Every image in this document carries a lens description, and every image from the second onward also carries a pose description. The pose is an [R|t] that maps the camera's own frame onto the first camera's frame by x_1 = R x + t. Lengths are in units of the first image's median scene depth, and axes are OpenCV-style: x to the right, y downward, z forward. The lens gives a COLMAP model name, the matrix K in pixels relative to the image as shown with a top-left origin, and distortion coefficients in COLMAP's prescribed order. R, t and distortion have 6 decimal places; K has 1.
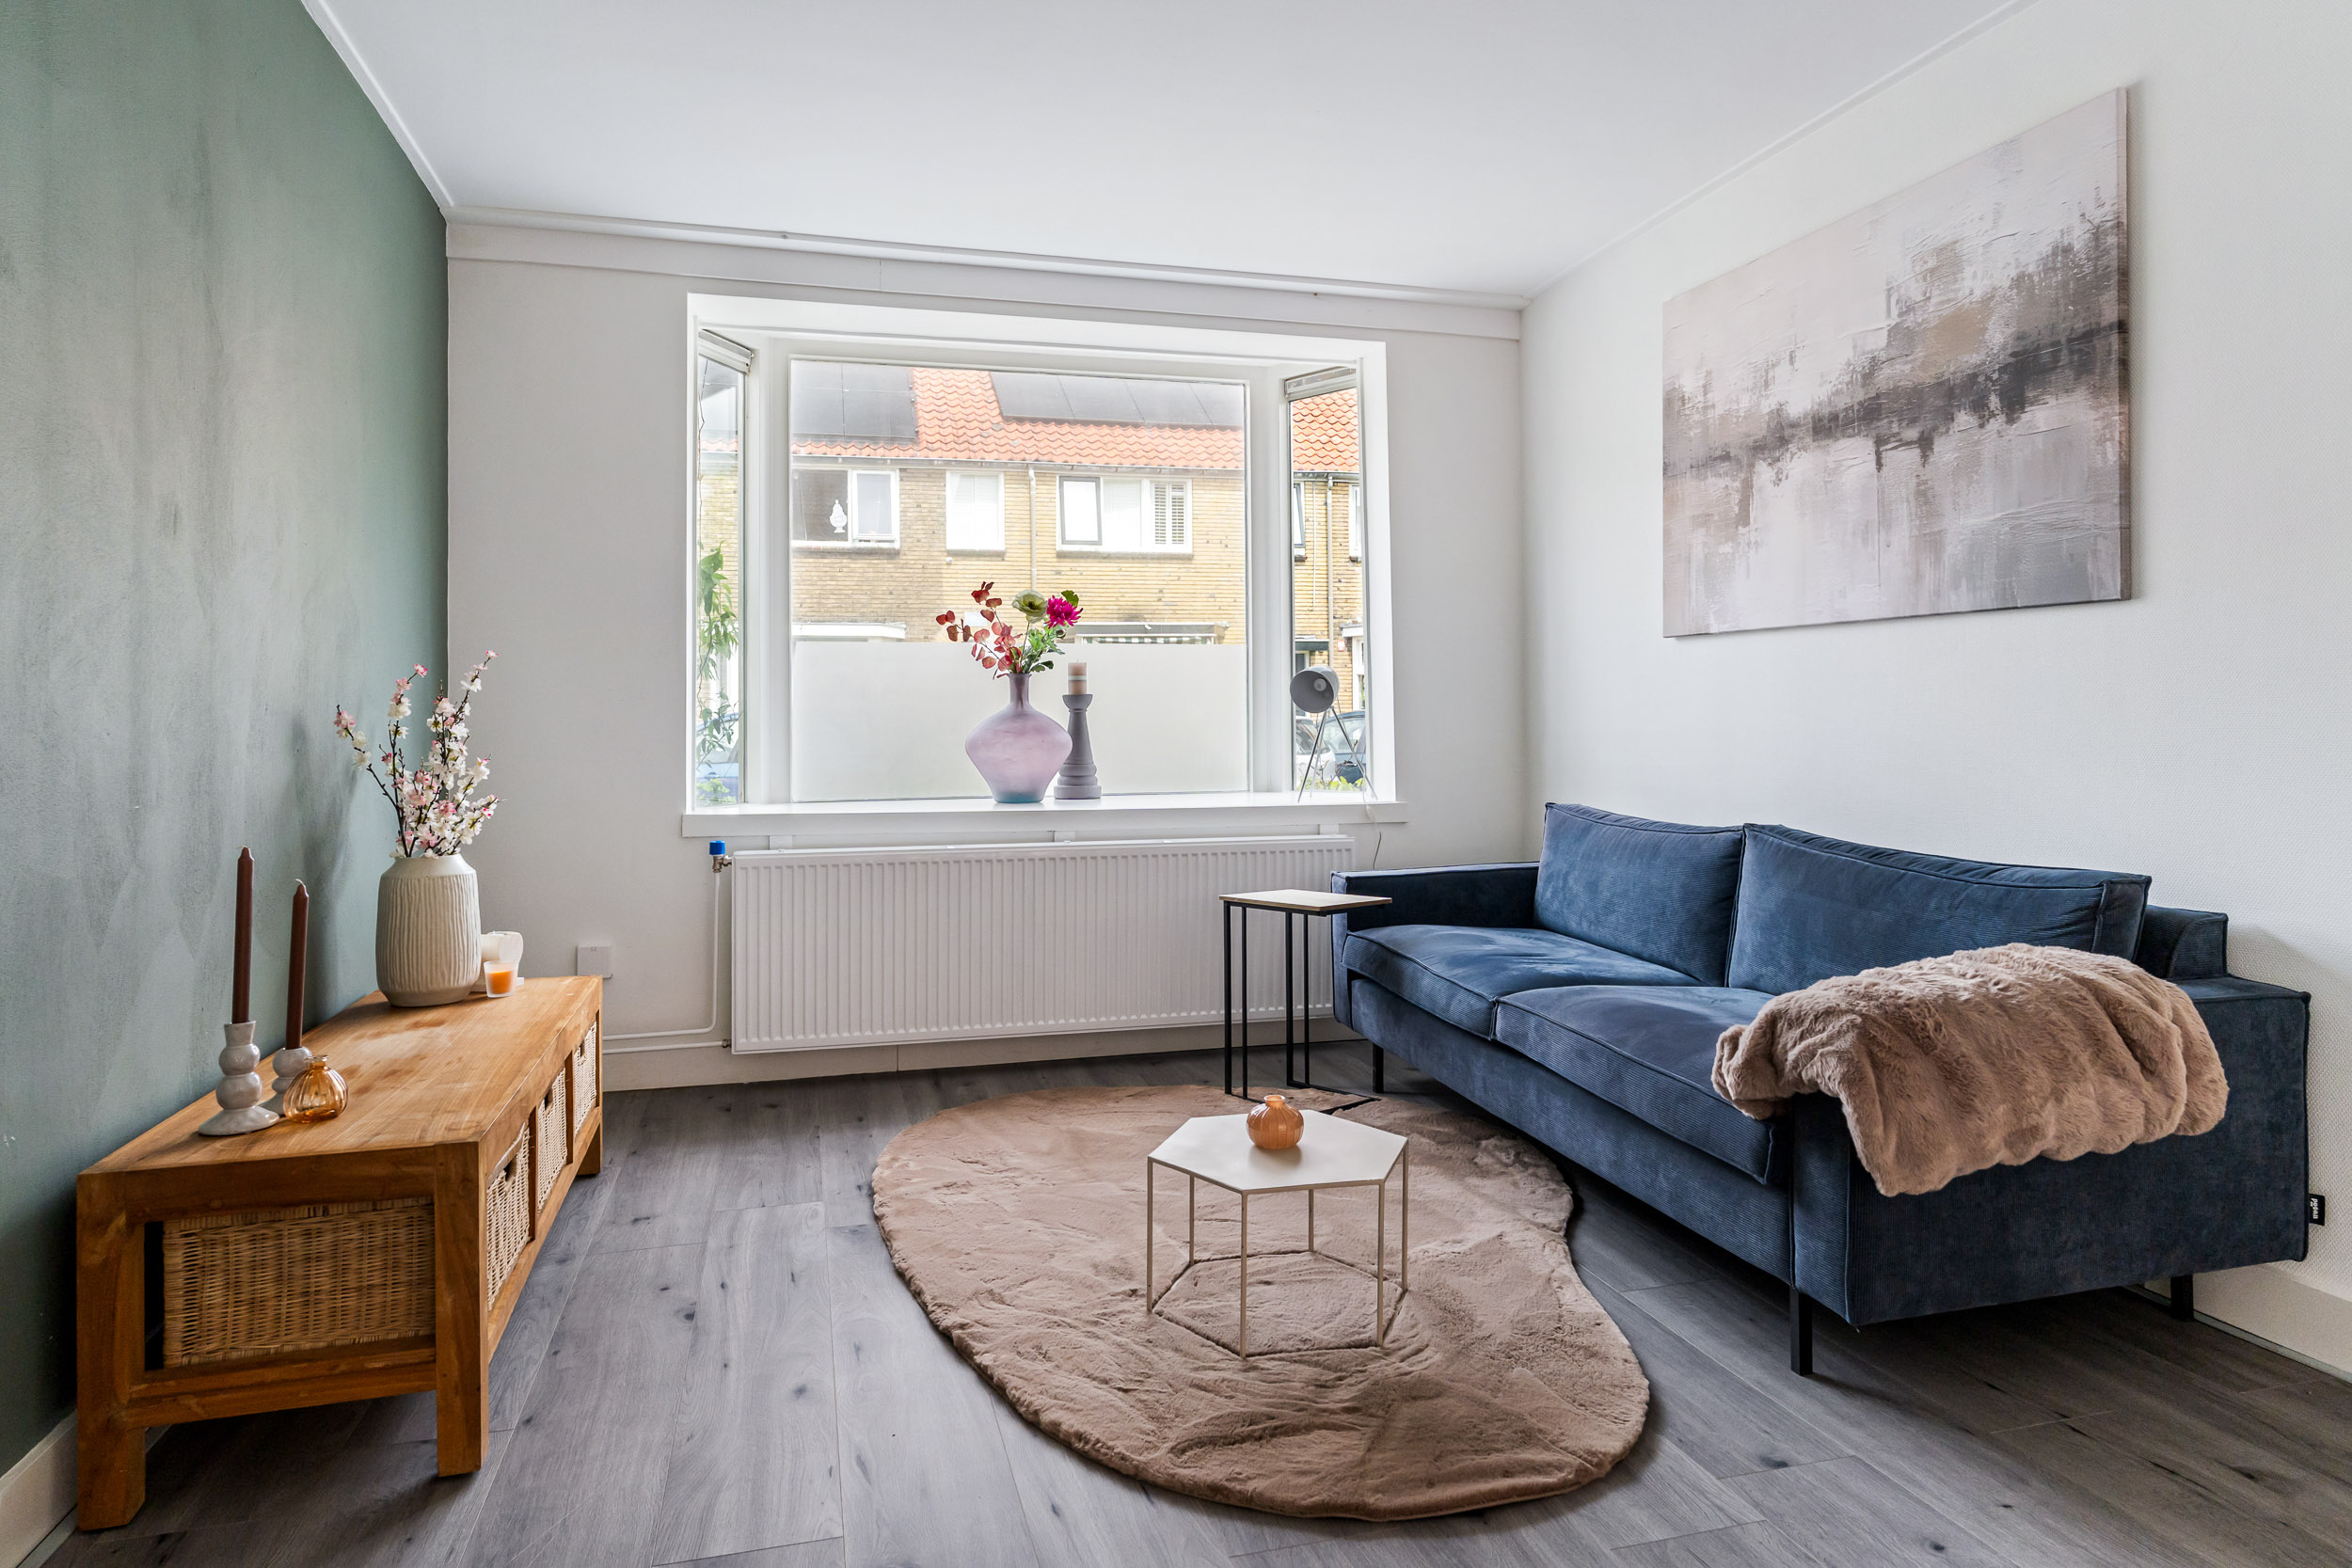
lens RADIAL K [[1405.5, 0, 1195.6], [0, 1405.5, 705.3], [0, 0, 1]] dist [-0.003963, 0.002624]
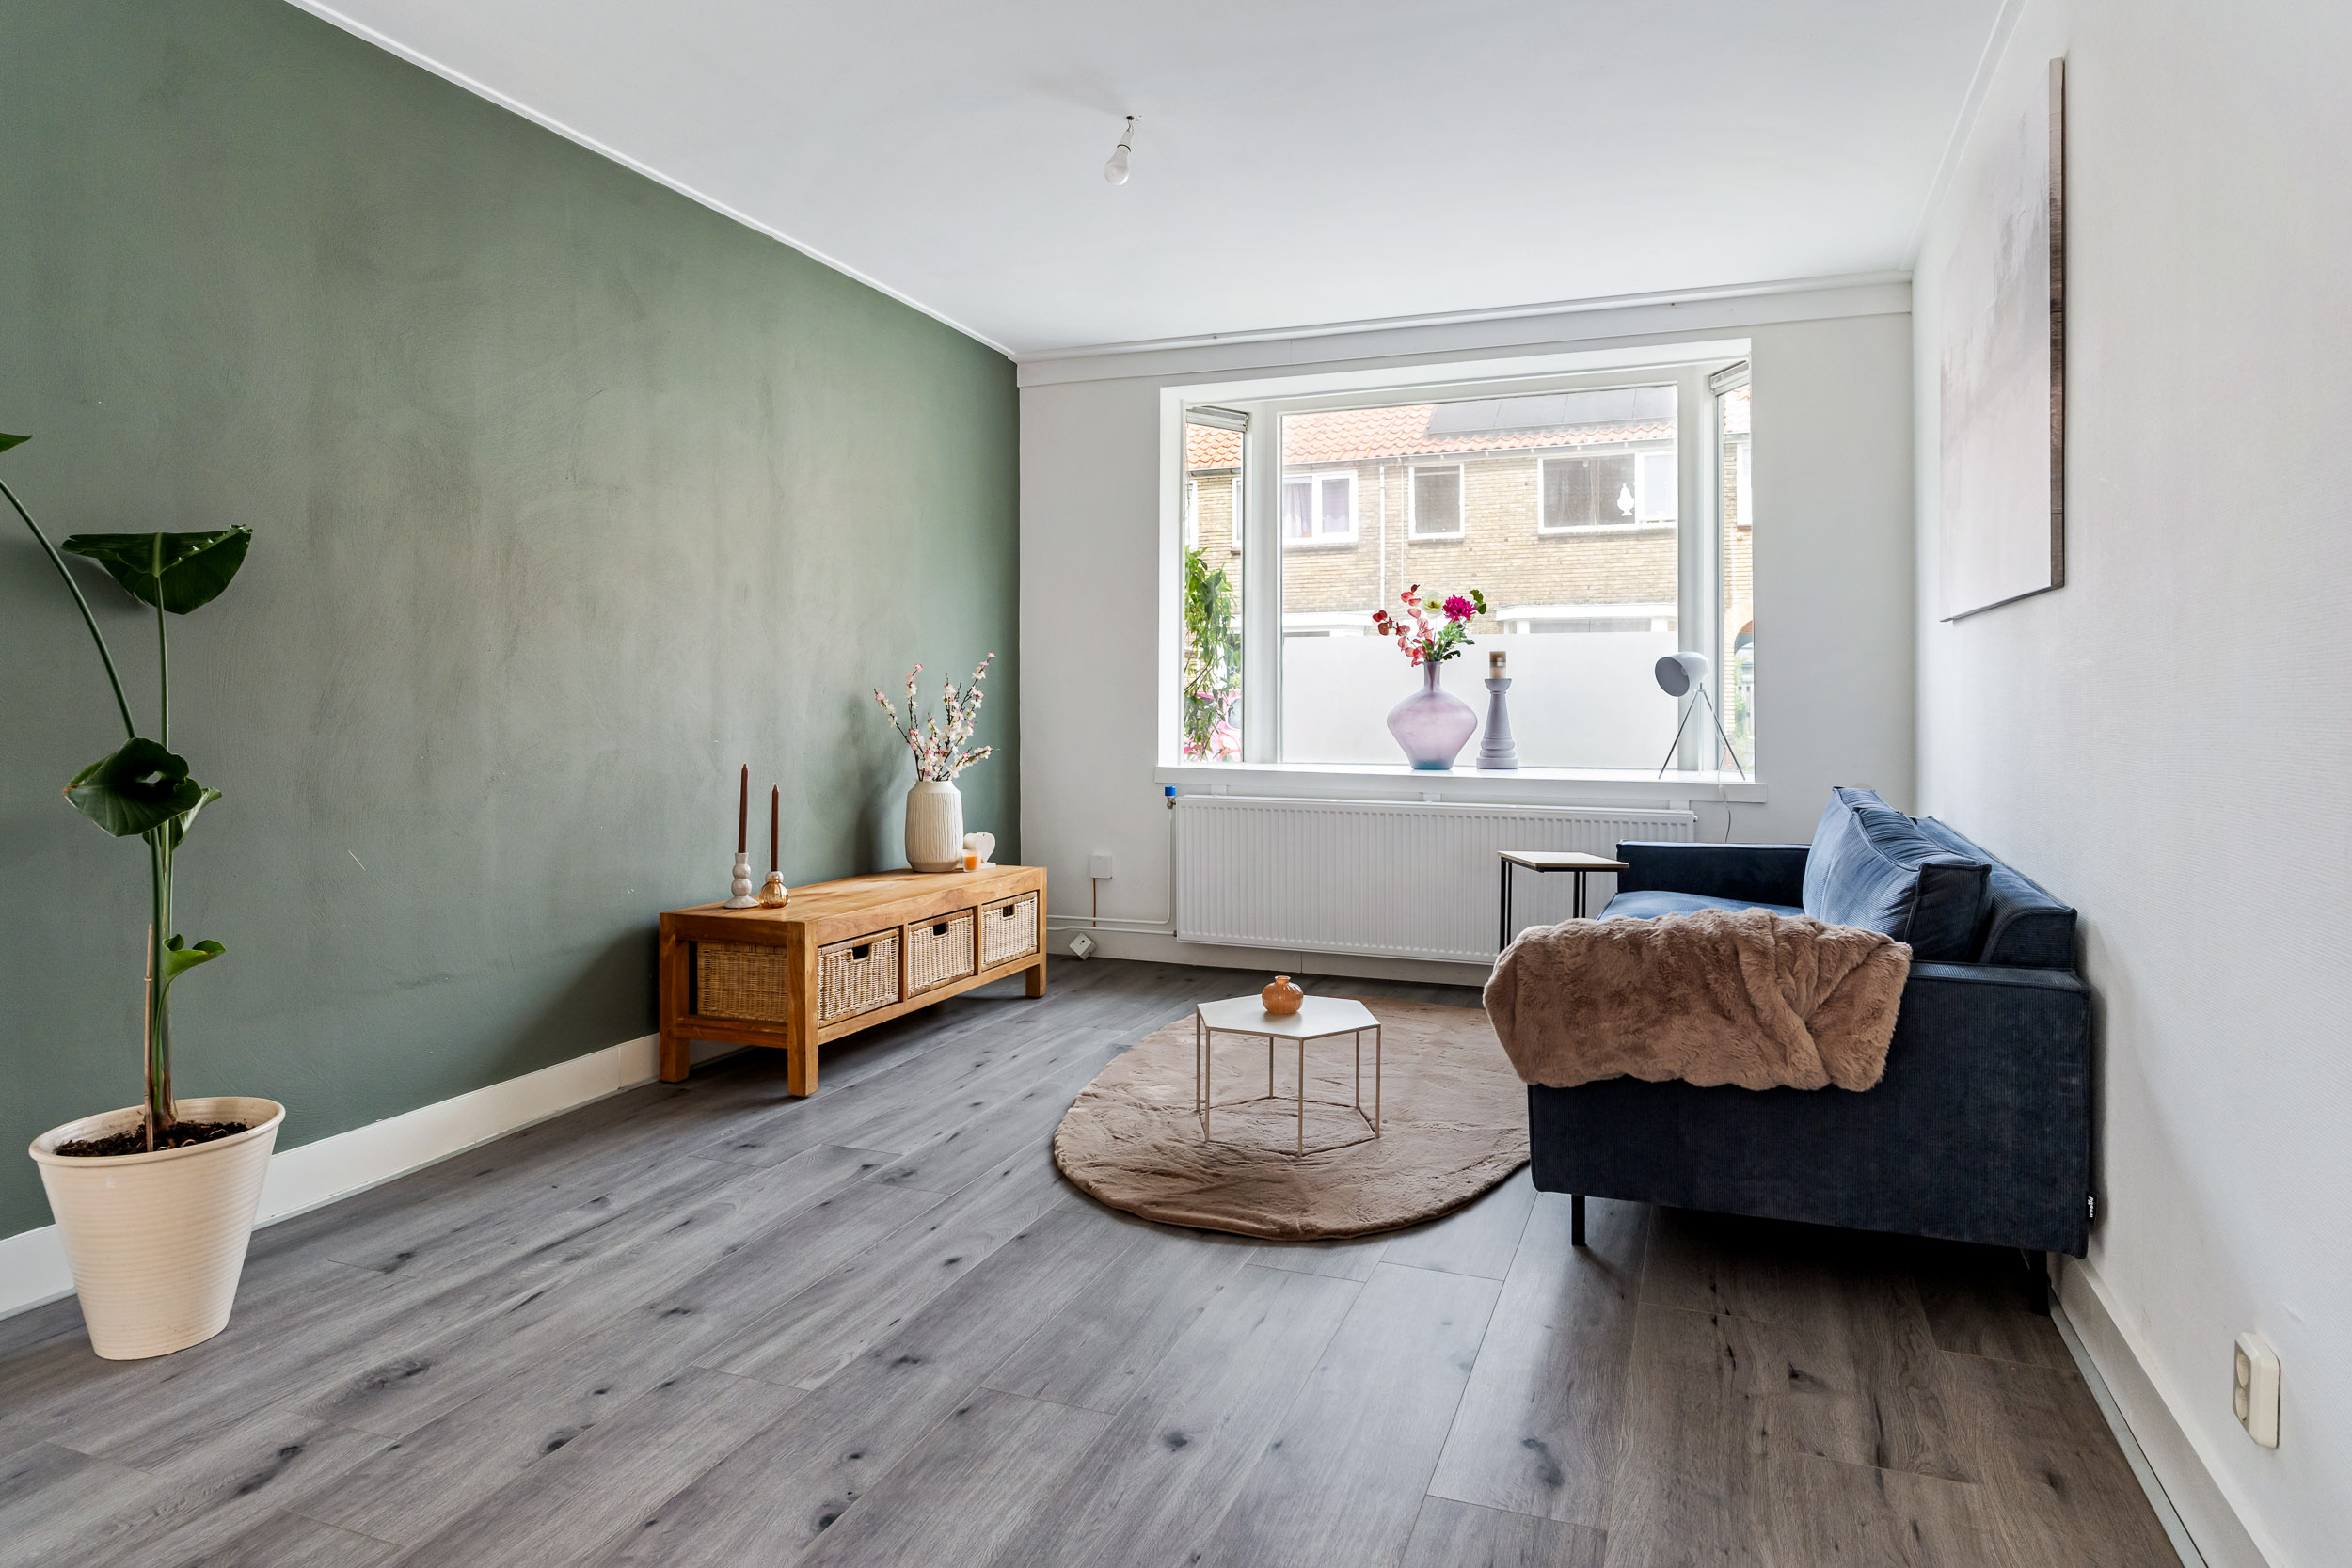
lens RADIAL K [[1405.5, 0, 1172.3], [0, 1405.5, 708.8], [0, 0, 1]] dist [-0.003963, 0.002624]
pose [[0.797326, 0.012166, -0.603427, 0.668054], [-0.000594, 0.999812, 0.019373, -0.008538], [0.603549, -0.015088, 0.797183, -0.131668]]
